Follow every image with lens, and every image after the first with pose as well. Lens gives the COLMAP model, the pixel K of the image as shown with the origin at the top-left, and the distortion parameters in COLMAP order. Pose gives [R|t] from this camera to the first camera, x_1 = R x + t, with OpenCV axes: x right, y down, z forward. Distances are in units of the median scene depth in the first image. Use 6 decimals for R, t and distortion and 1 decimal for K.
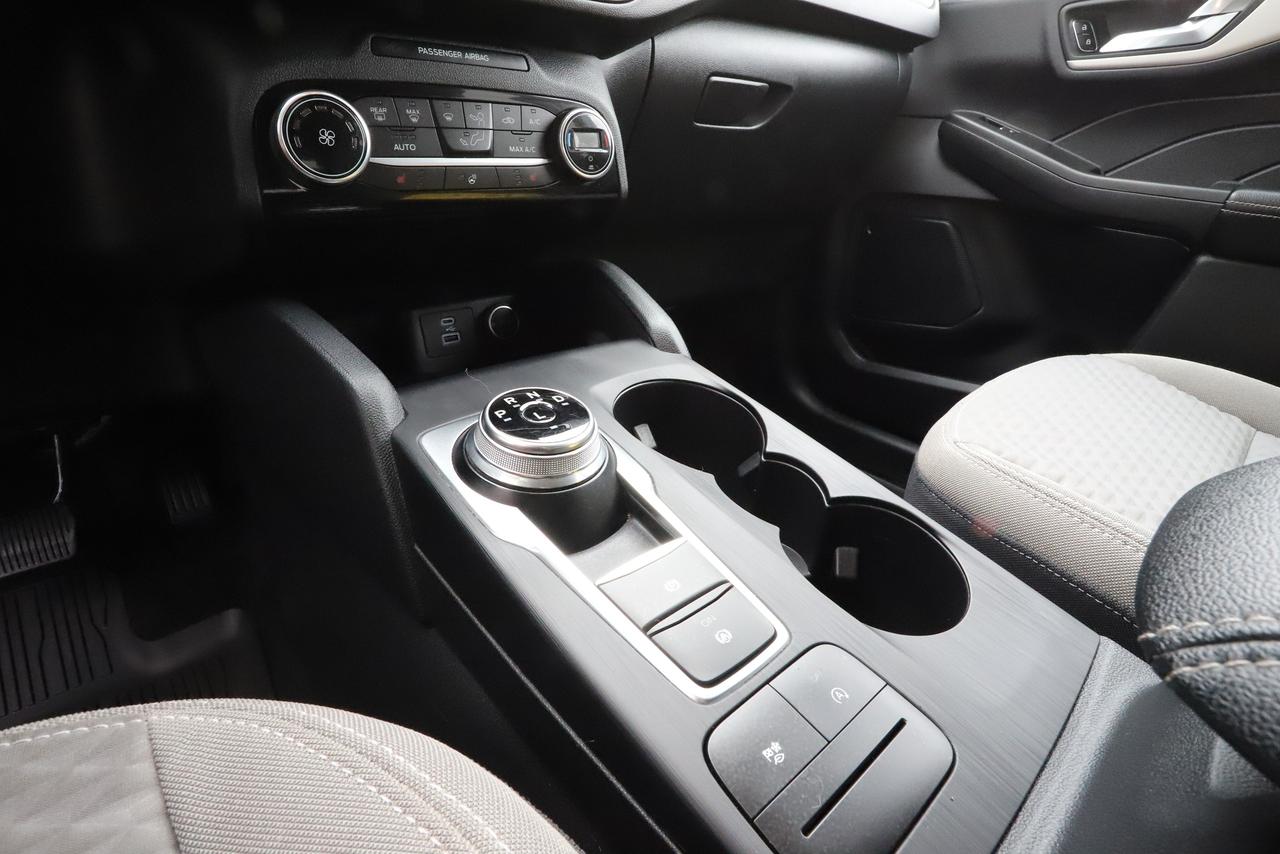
lens RADIAL K [[598.9, 0, 640.0], [0, 598.9, 427.0], [0, 0, 1]] dist [-0.020183, 0.000008]
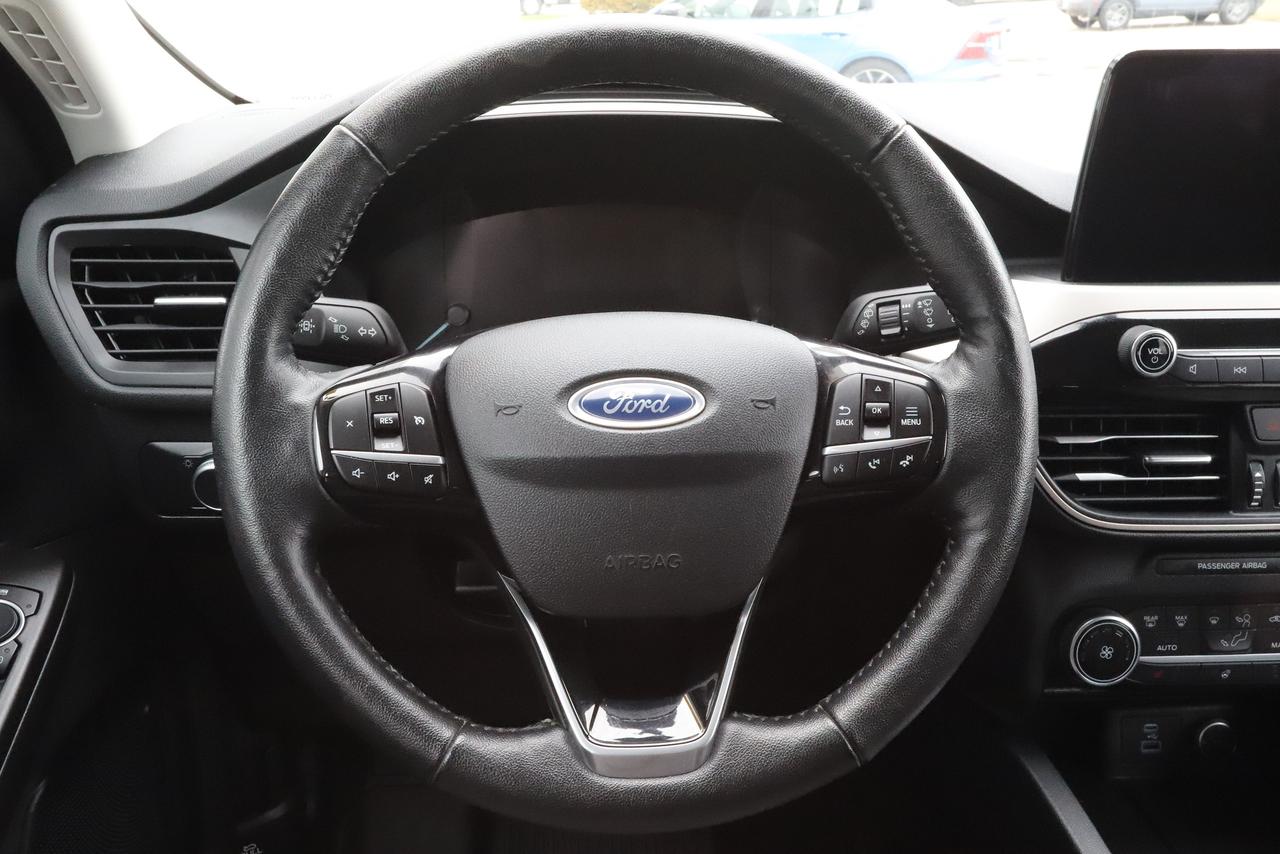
lens RADIAL K [[1153.5, 0, 640.0], [0, 1153.5, 427.0], [0, 0, 1]] dist [0.001425, 0.003230]
pose [[0.793242, 0.162941, -0.586701, 0.019973], [-0.221803, 0.974654, -0.029201, -0.619910], [0.567072, 0.153296, 0.809277, -1.422477]]
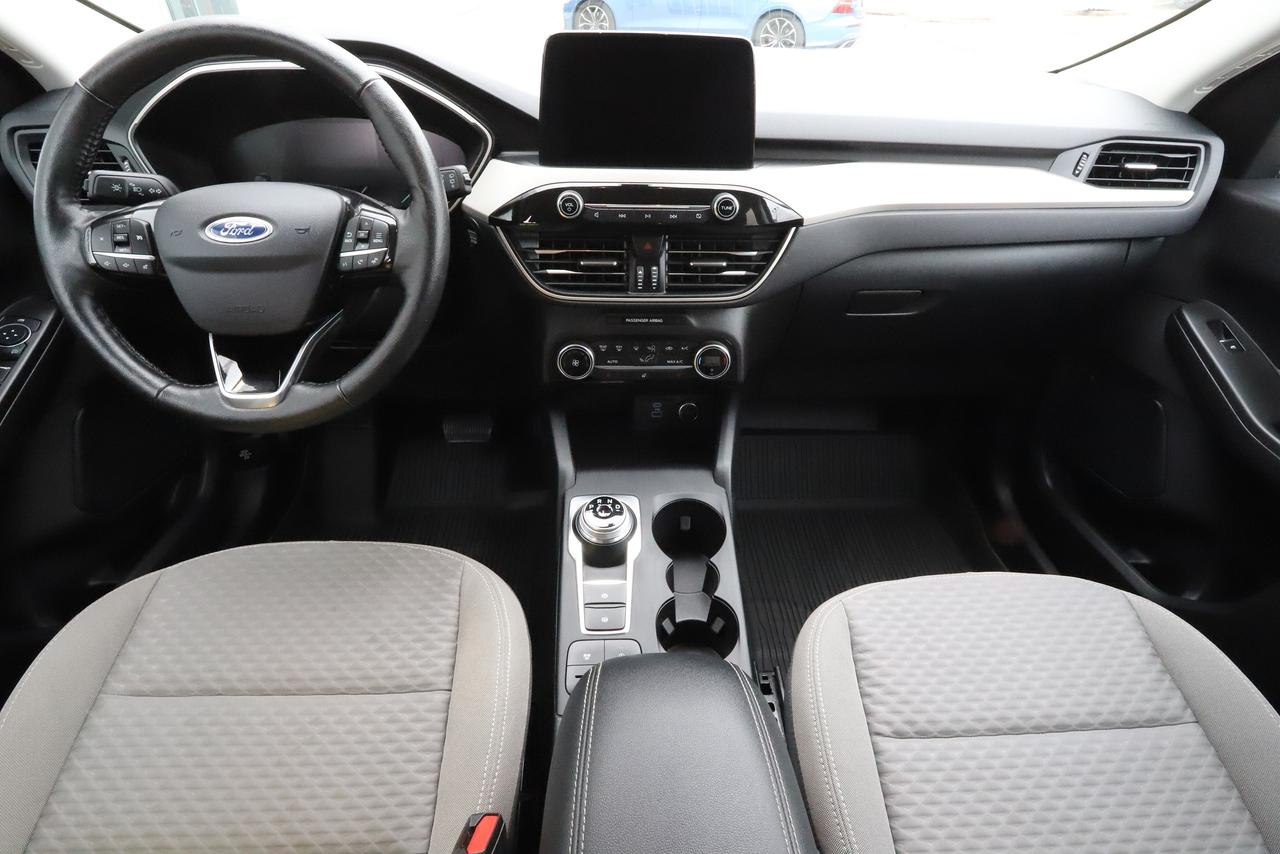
lens RADIAL K [[654.5, 0, 640.0], [0, 654.5, 427.0], [0, 0, 1]] dist [-0.067897, 0.024925]
pose [[0.774194, 0.339735, -0.534045, 1.102704], [-0.245833, 0.938899, 0.240905, -0.891331], [0.583258, -0.055222, 0.810408, -0.940881]]
